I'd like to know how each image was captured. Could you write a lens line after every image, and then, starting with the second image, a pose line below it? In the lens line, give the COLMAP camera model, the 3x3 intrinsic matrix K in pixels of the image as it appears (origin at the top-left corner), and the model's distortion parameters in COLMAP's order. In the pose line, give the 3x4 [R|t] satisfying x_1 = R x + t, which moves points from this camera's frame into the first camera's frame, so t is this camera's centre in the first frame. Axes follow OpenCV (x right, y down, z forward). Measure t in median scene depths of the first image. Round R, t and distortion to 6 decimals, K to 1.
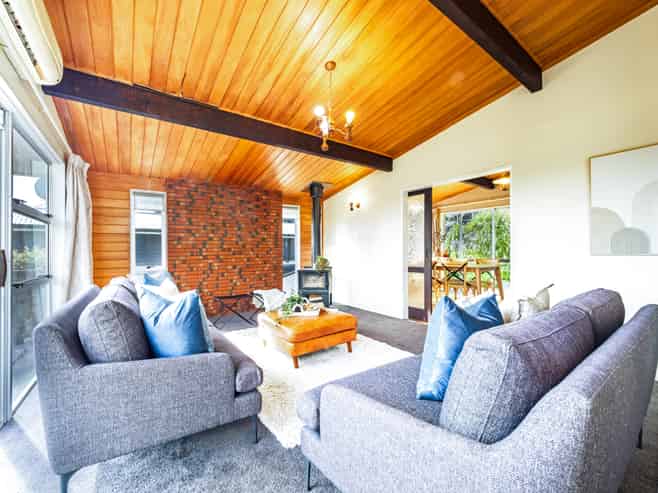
lens RADIAL K [[274.4, 0, 323.8], [0, 274.4, 247.7], [0, 0, 1]] dist [-0.000873, -0.000164]
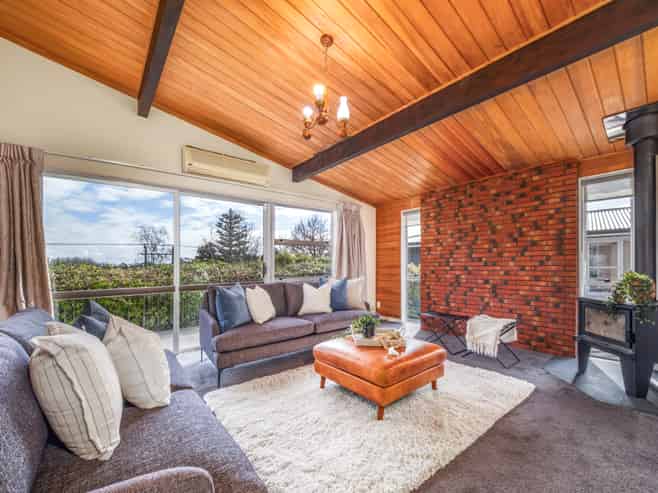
lens RADIAL K [[274.4, 0, 324.2], [0, 274.4, 248.6], [0, 0, 1]] dist [-0.000873, -0.000164]
pose [[0.064353, -0.041524, -0.997063, 0.430271], [0.025610, 0.998874, -0.039947, -0.003784], [0.997599, -0.022964, 0.065344, 0.495839]]
